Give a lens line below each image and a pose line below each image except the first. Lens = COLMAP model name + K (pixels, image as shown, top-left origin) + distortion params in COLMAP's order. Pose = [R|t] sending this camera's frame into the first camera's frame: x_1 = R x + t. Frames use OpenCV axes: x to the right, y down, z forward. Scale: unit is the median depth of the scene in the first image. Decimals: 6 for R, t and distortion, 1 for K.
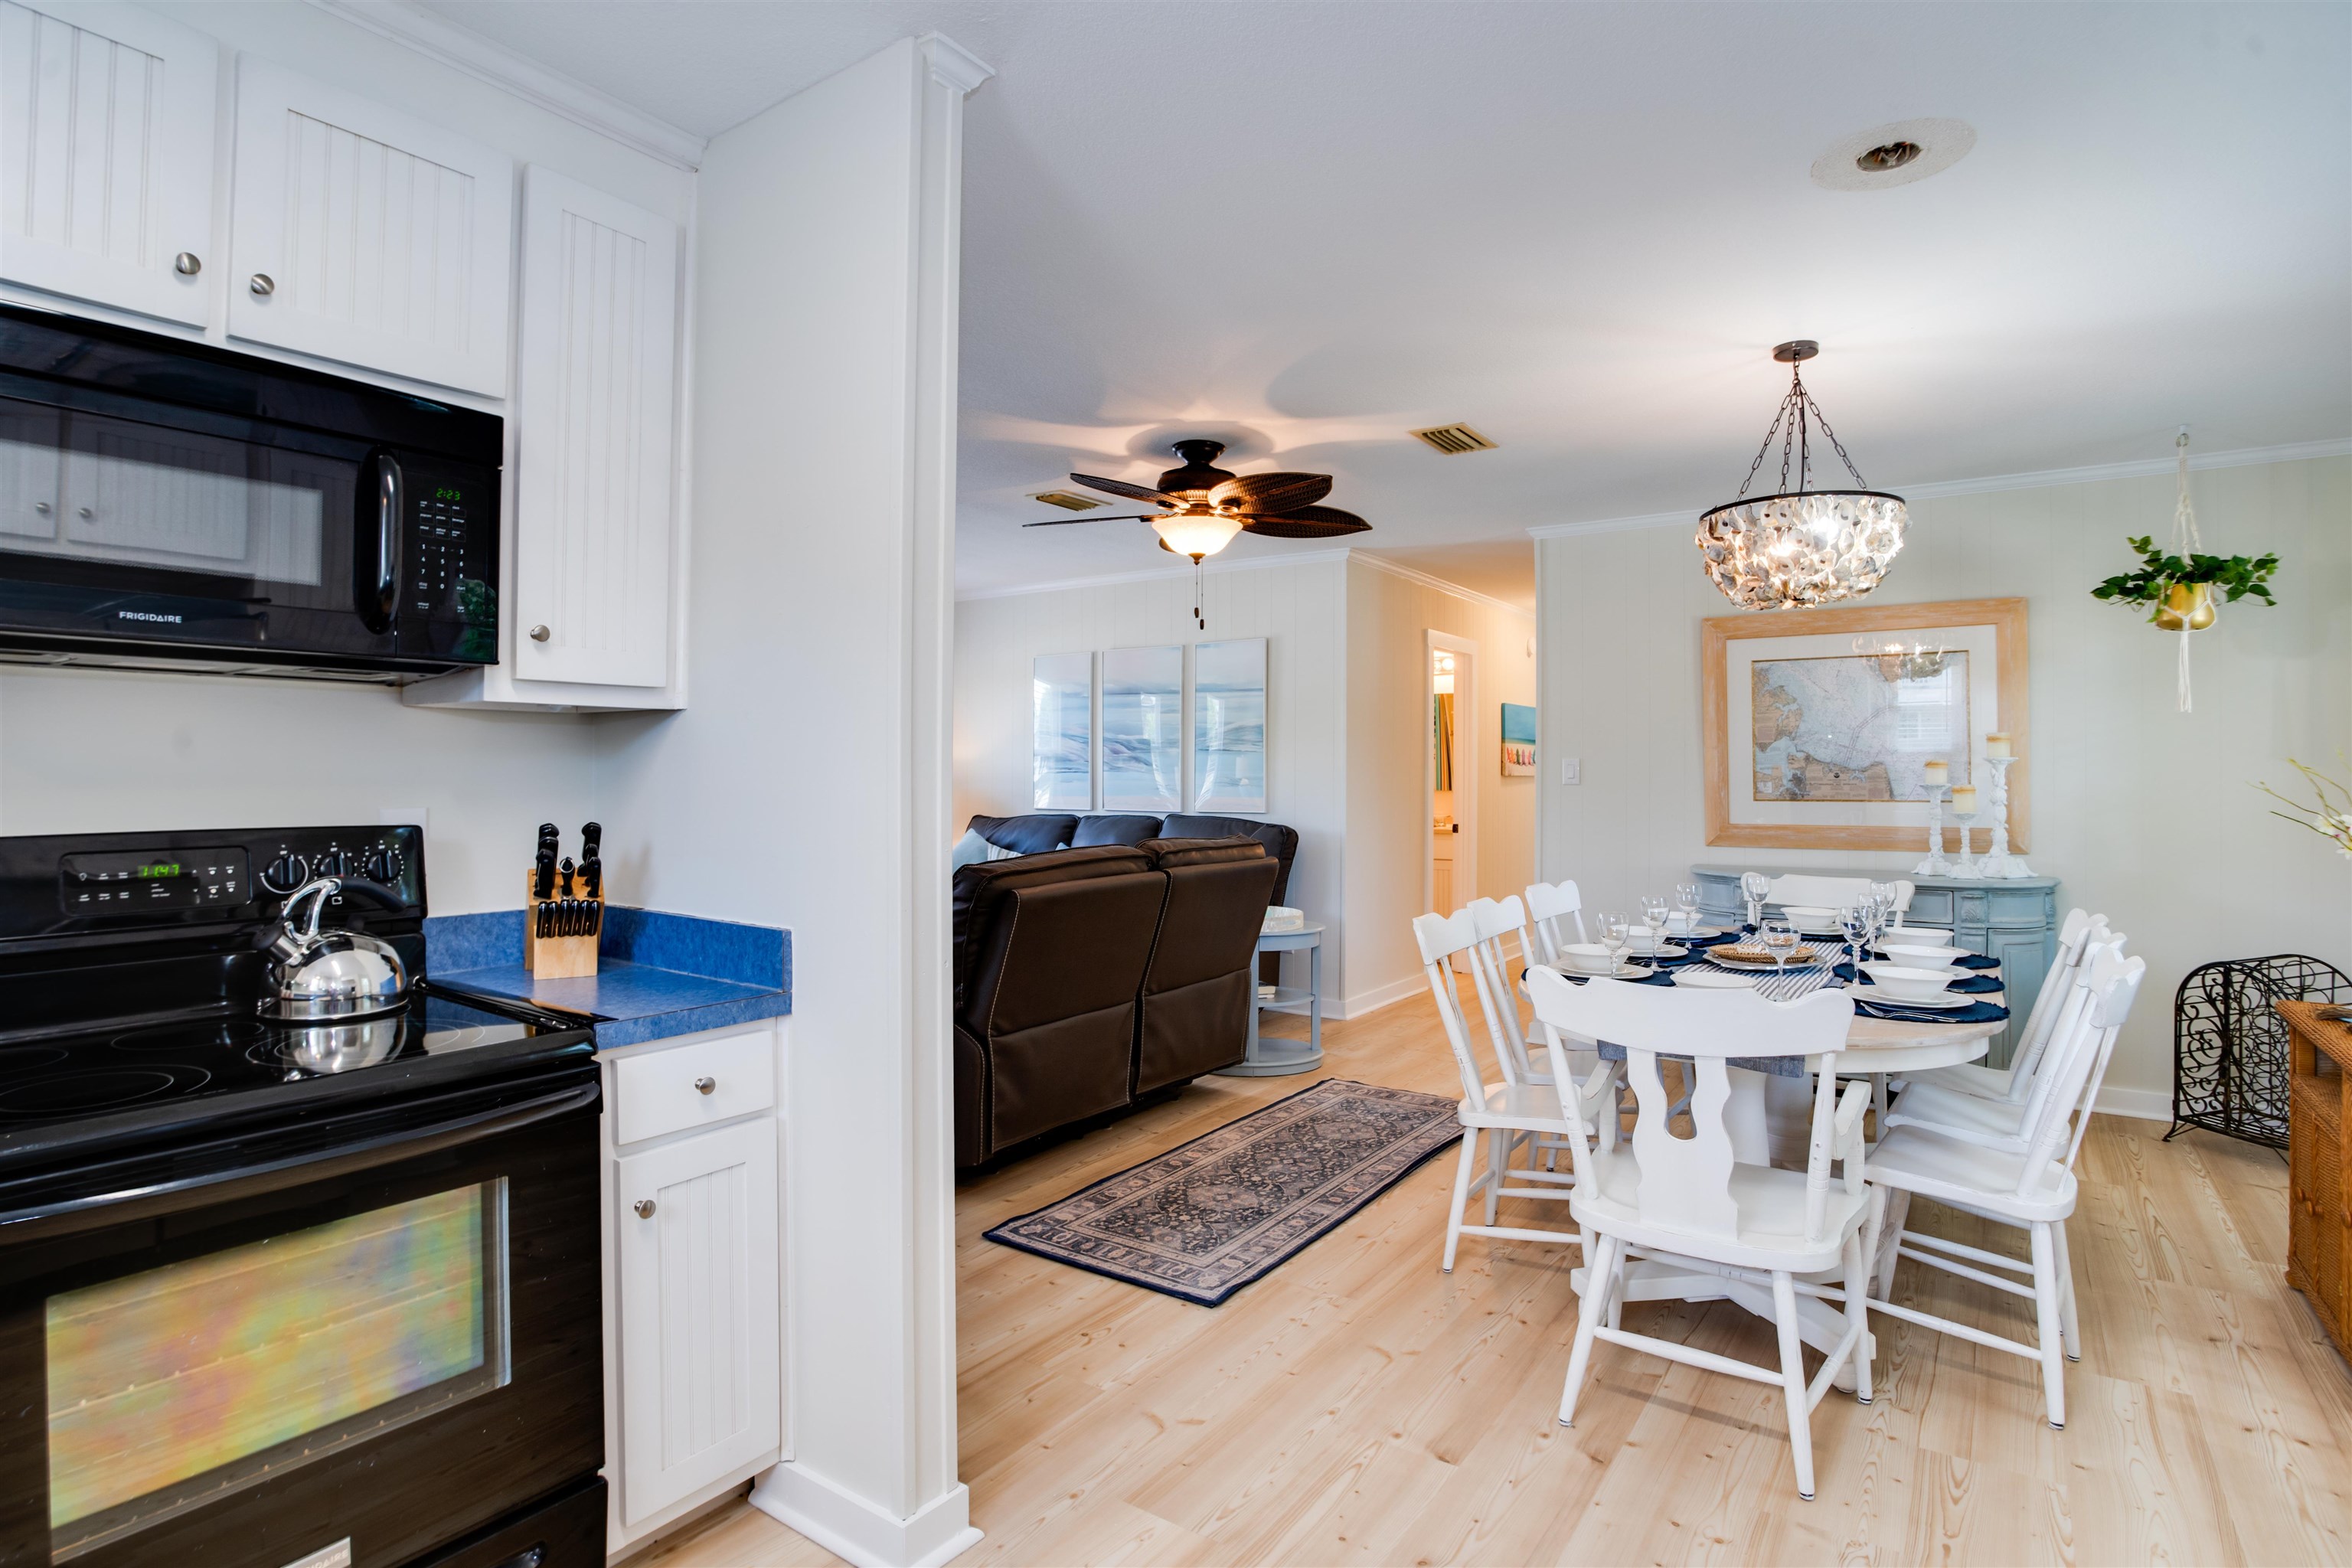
lens RADIAL K [[1201.8, 0, 1165.7], [0, 1201.8, 765.1], [0, 0, 1]] dist [-0.068980, 0.023927]
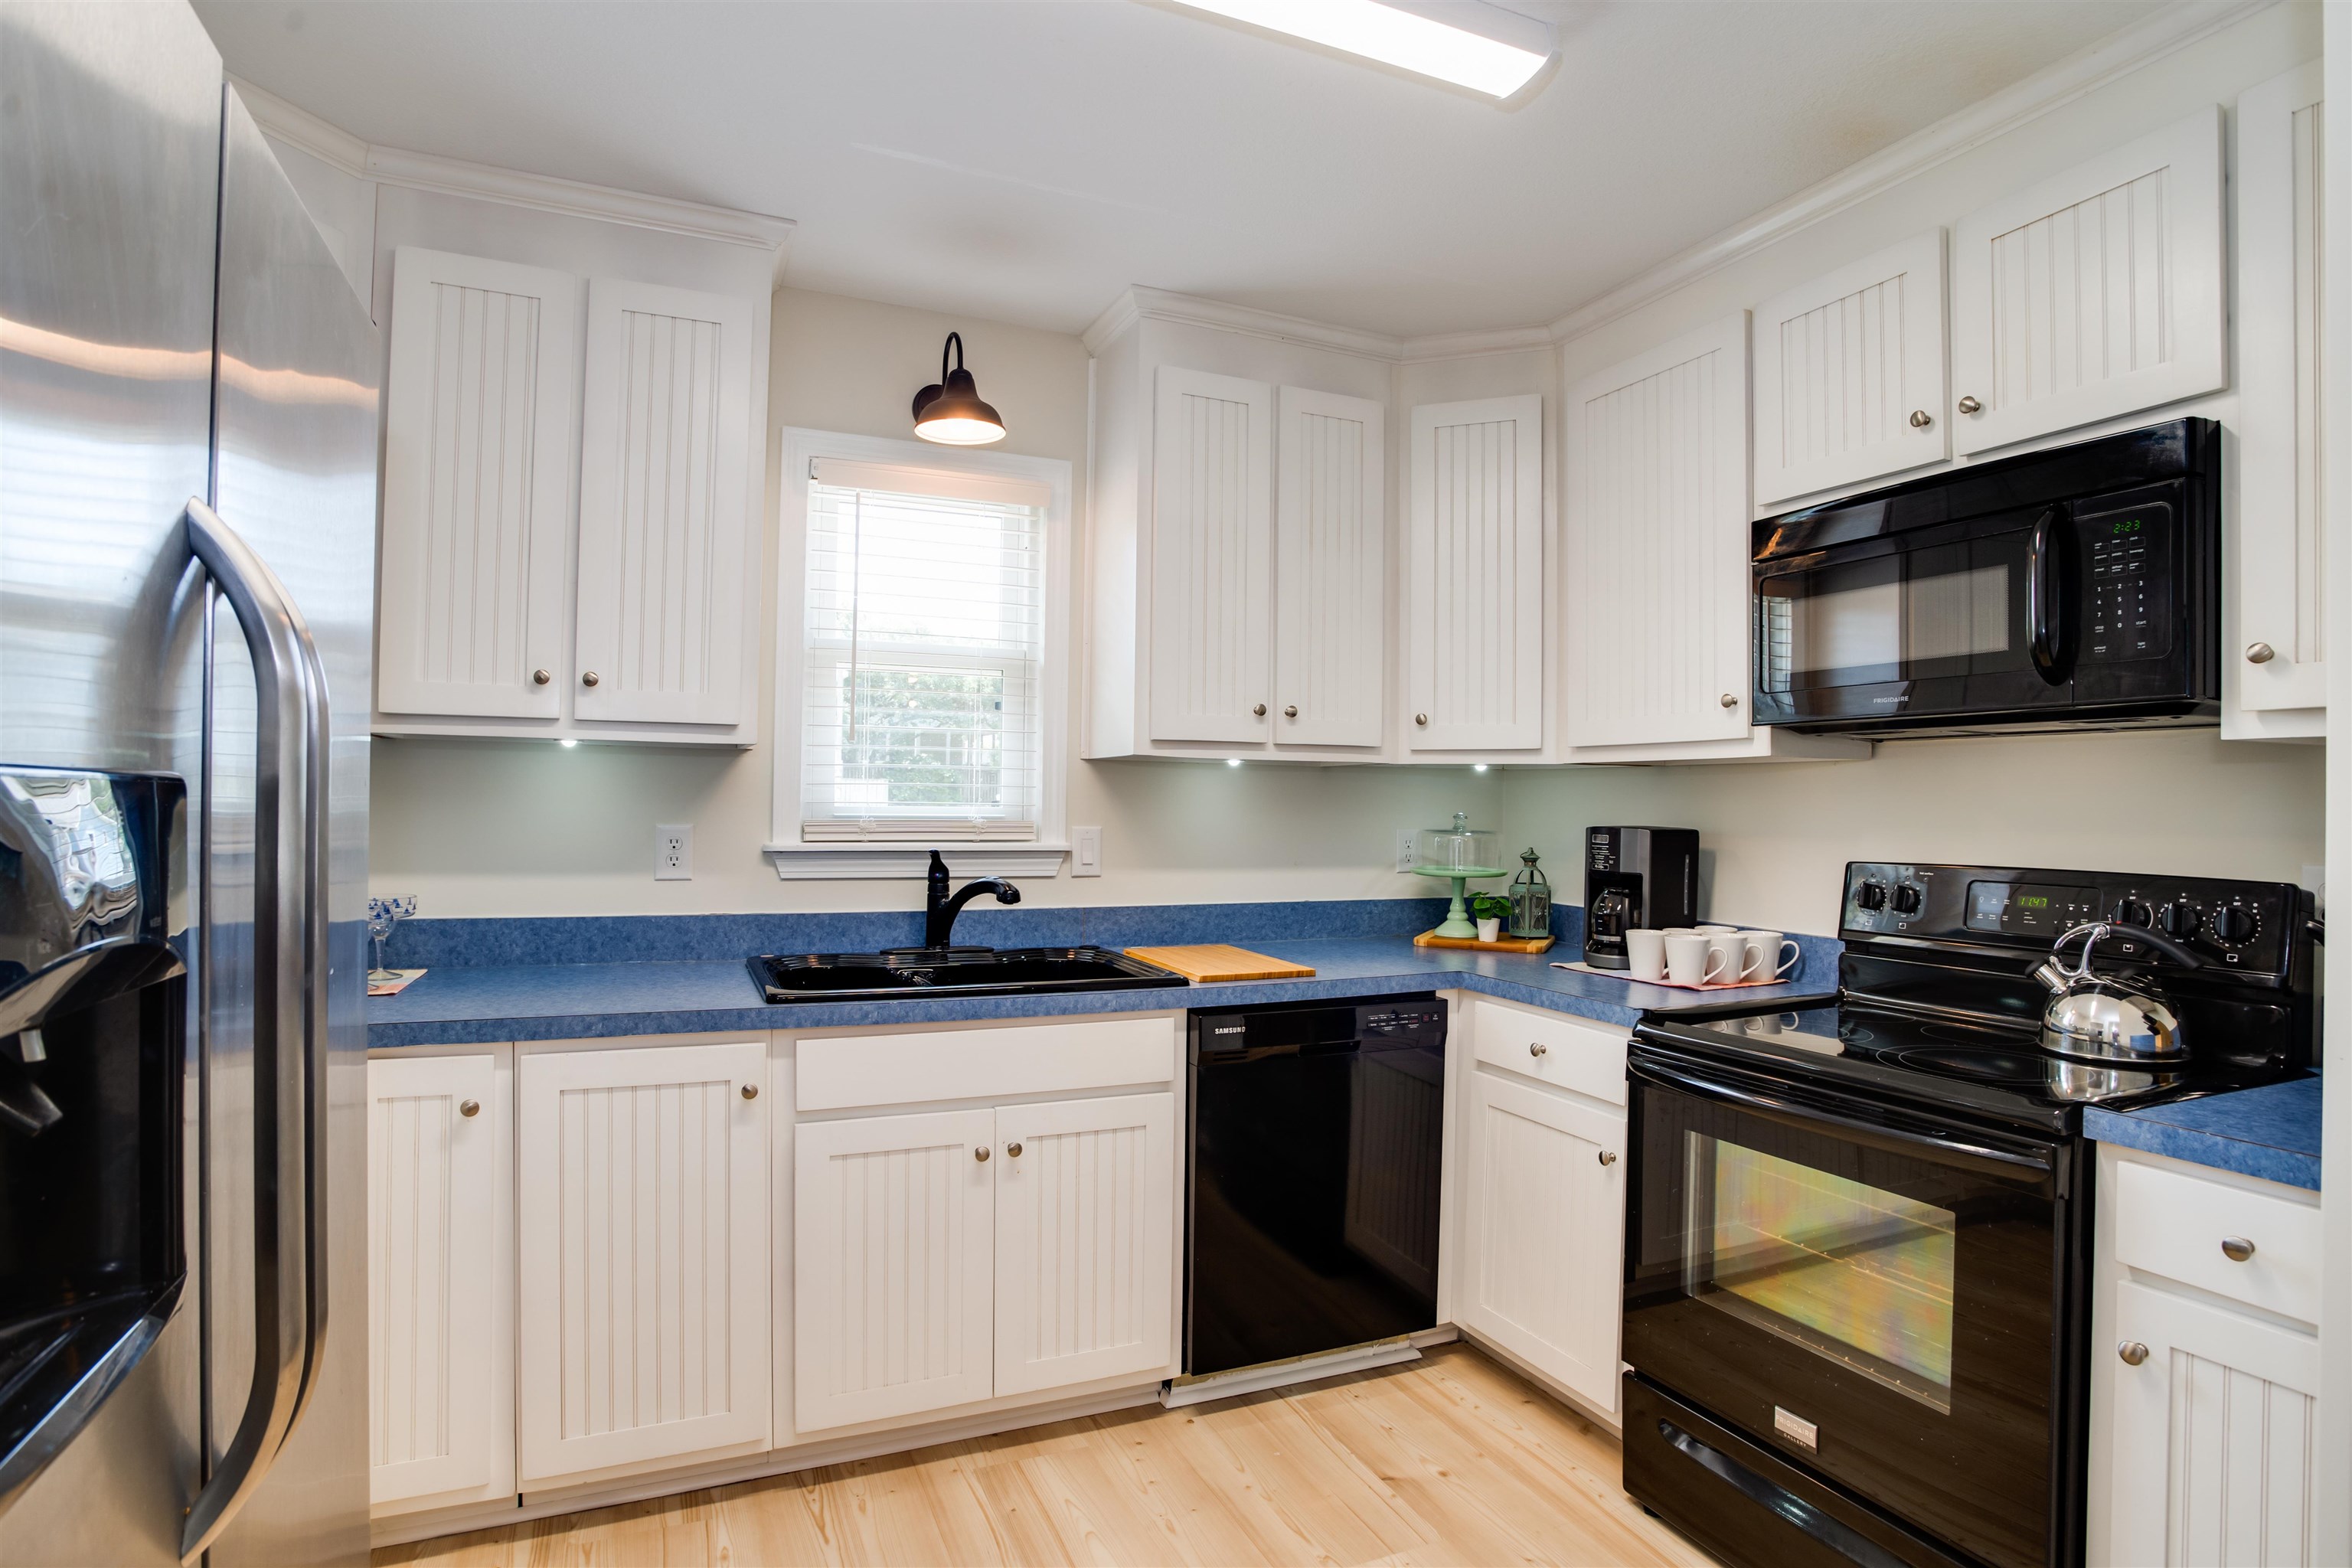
lens RADIAL K [[1207.4, 0, 1164.6], [0, 1207.4, 792.4], [0, 0, 1]] dist [-0.095147, 0.051528]
pose [[-0.519469, -0.016833, -0.854323, 0.236344], [-0.012704, 0.999848, -0.011975, 0.001964], [0.854395, 0.004633, -0.519604, 0.330908]]
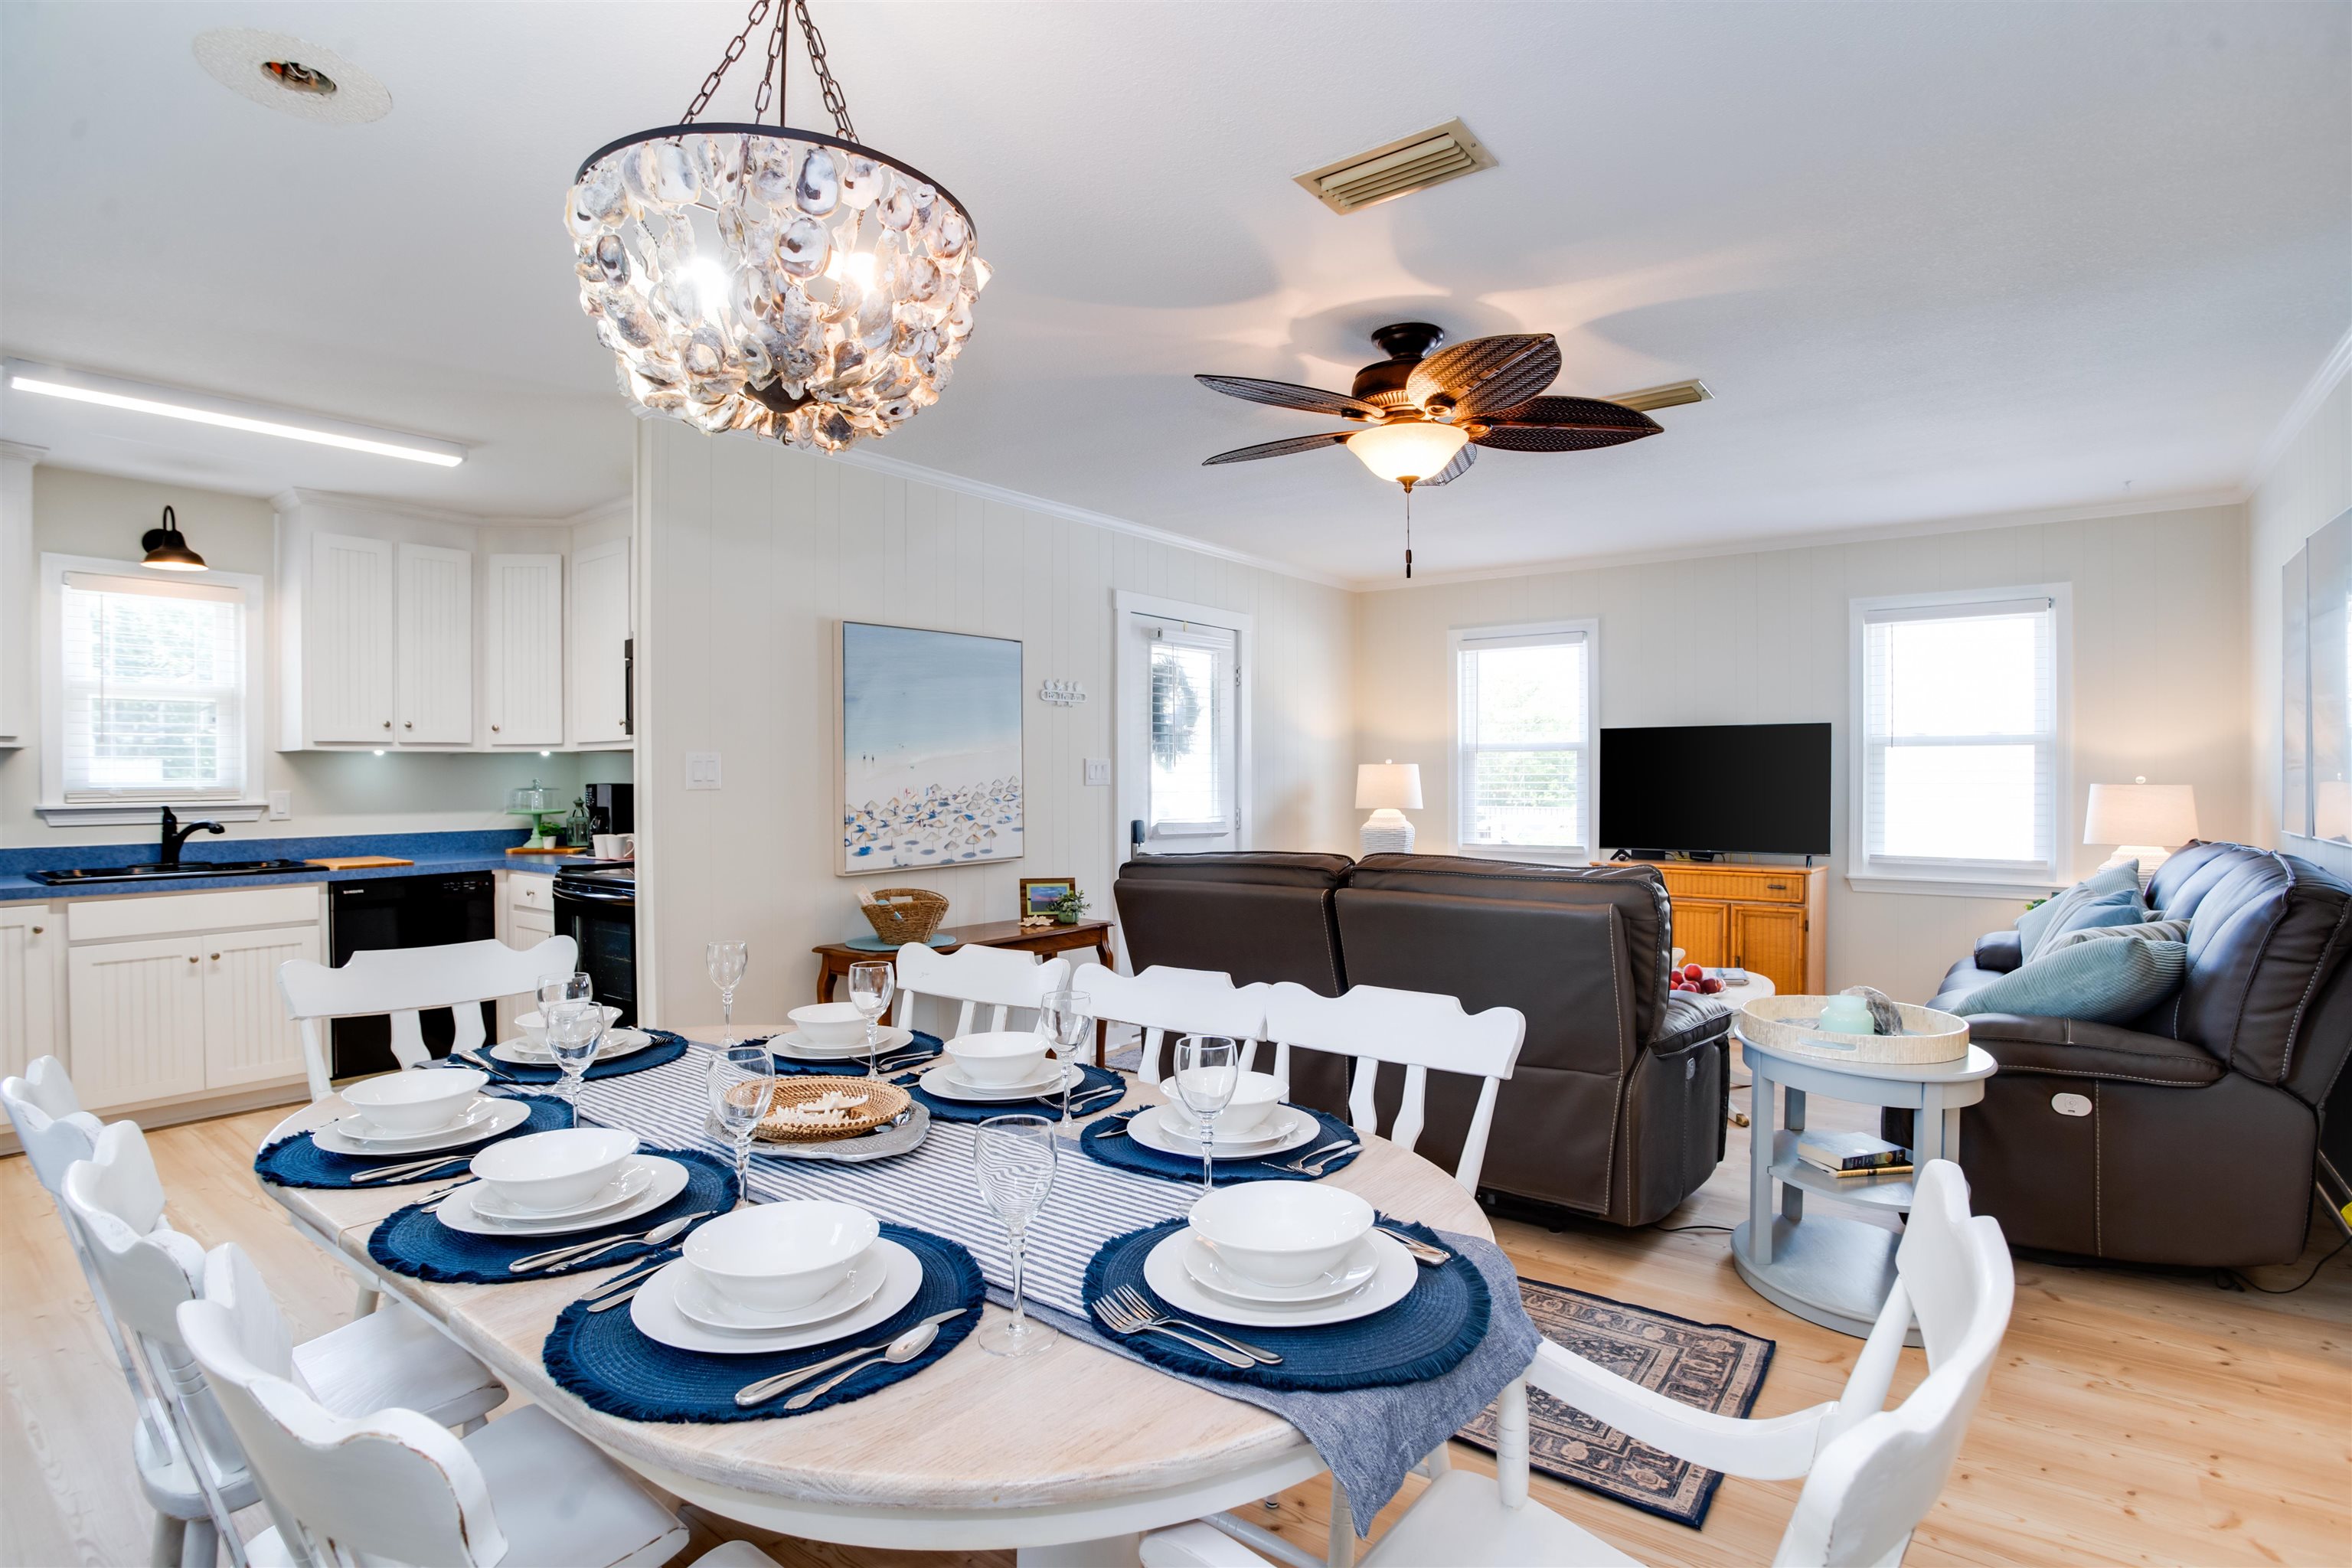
lens RADIAL K [[1155.5, 0, 1176.2], [0, 1155.5, 793.7], [0, 0, 1]] dist [-0.064925, 0.020941]
pose [[-0.038512, 0.012408, -0.999181, 0.717992], [0.009376, 0.999883, 0.012055, 0.011067], [0.999214, -0.008904, -0.038623, 0.841753]]
